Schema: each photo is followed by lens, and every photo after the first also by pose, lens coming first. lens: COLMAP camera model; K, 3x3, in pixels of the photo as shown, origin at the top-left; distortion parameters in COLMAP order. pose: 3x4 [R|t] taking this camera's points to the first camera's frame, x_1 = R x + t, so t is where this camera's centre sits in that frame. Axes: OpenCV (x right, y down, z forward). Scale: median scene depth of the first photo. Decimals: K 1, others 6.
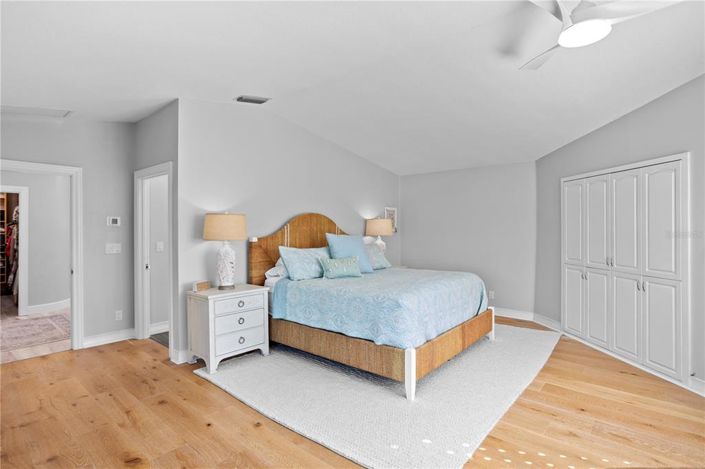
lens RADIAL K [[358.1, 0, 355.8], [0, 358.1, 228.5], [0, 0, 1]] dist [-0.007326, 0.000886]
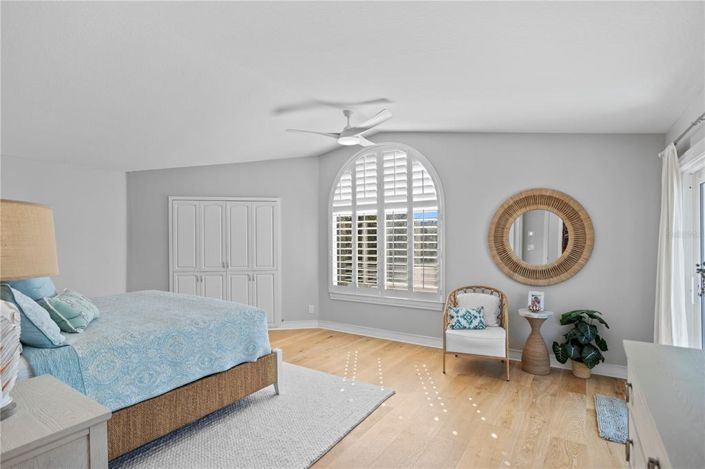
lens RADIAL K [[358.1, 0, 355.9], [0, 358.1, 240.2], [0, 0, 1]] dist [-0.007326, 0.000886]
pose [[-0.116017, 0.000202, 0.993247, -0.854892], [0.006926, 0.999976, 0.000606, 0.000620], [-0.993223, 0.006949, -0.116016, 0.778813]]
